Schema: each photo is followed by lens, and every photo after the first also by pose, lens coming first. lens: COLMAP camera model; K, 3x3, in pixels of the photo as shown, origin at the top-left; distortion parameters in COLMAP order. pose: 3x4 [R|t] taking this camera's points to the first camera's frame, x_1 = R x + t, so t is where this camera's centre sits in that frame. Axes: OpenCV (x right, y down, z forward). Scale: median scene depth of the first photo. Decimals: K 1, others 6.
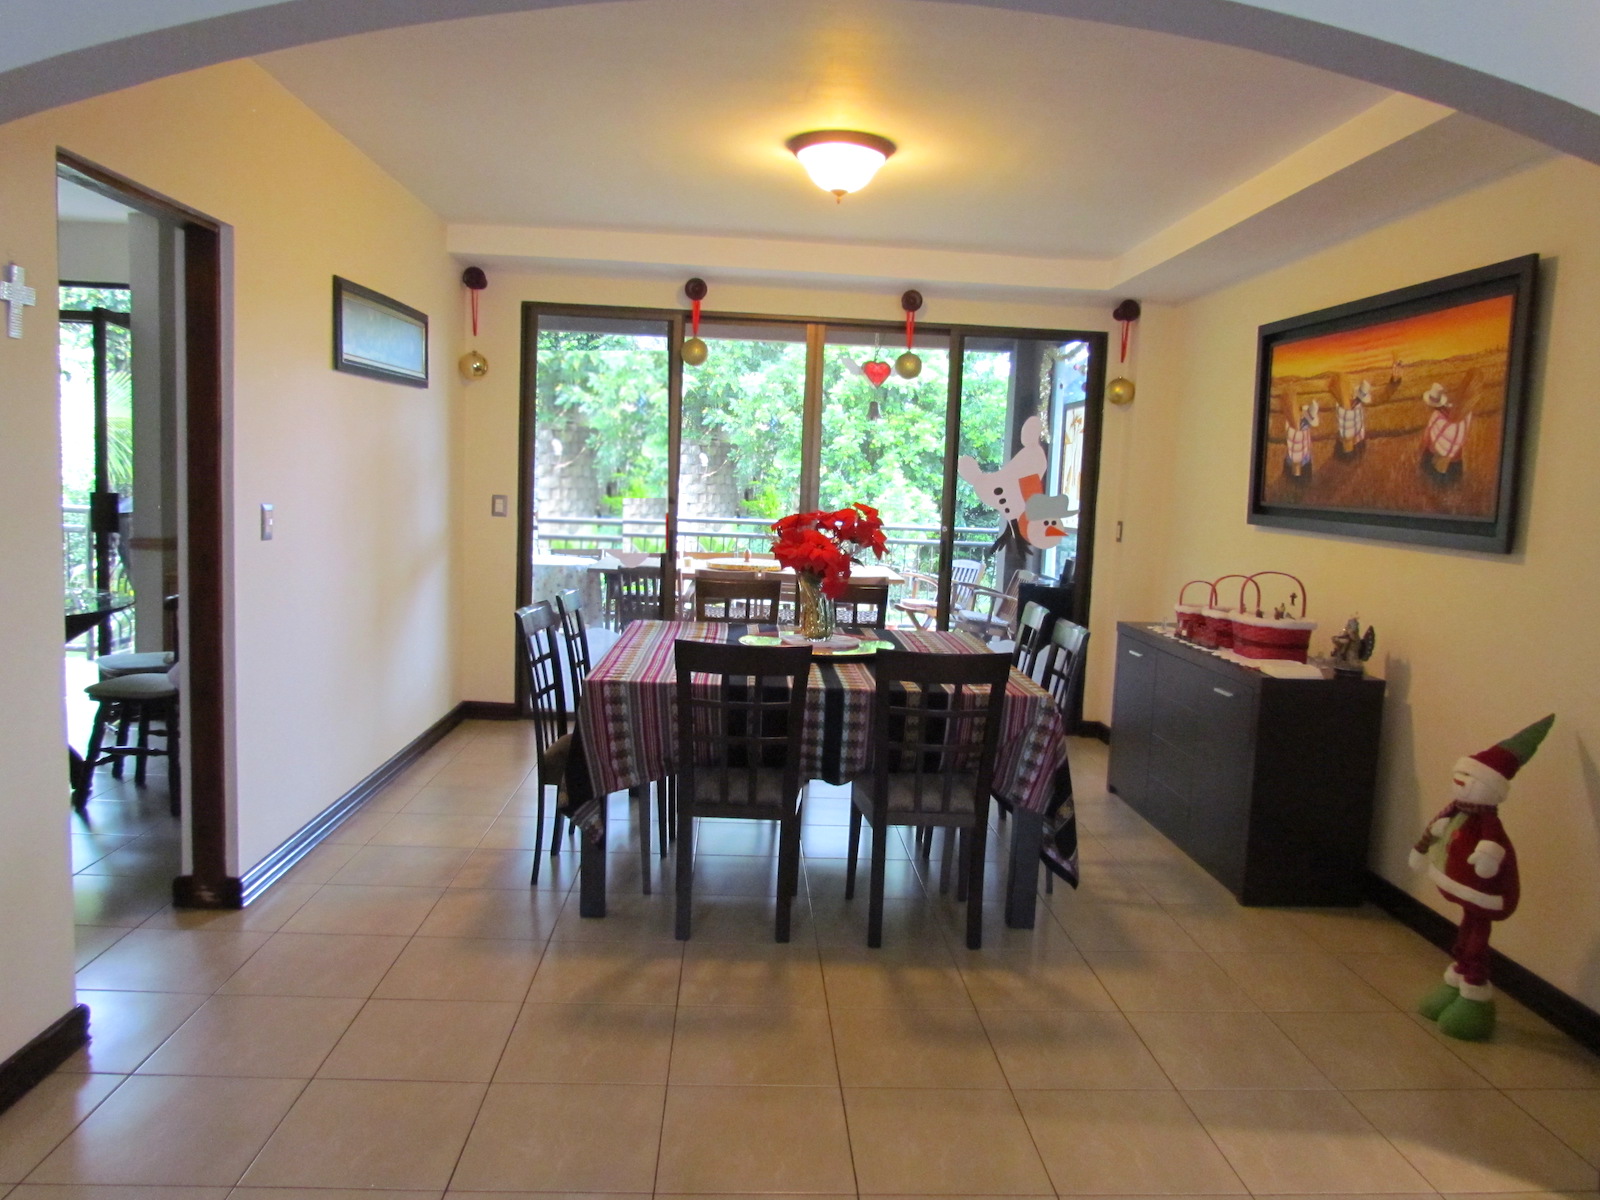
lens RADIAL K [[1133.9, 0, 812.6], [0, 1133.9, 604.4], [0, 0, 1]] dist [-0.033474, 0.004606]
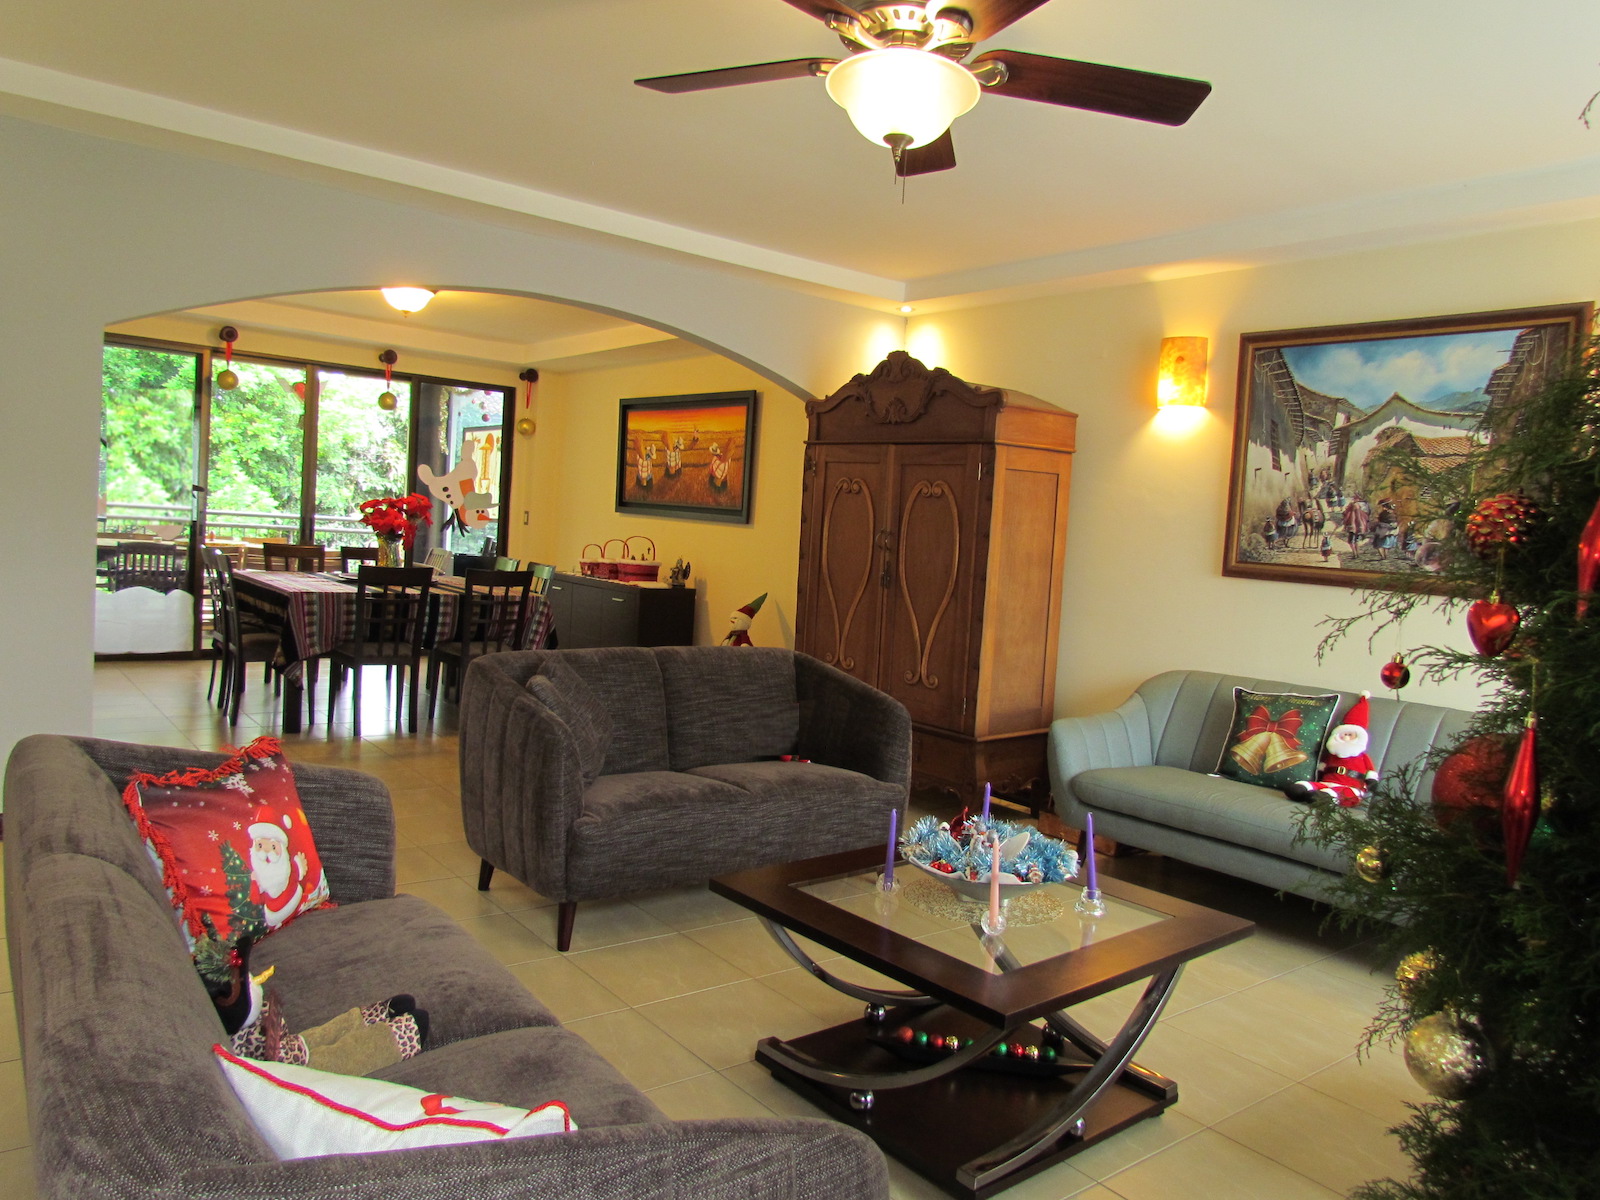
lens RADIAL K [[1133.9, 0, 812.6], [0, 1133.9, 604.4], [0, 0, 1]] dist [-0.033474, 0.004606]
pose [[0.814214, -0.027309, 0.579922, -0.453325], [0.029276, 0.999554, 0.005966, 0.082074], [-0.579826, 0.012120, 0.814650, -0.704189]]
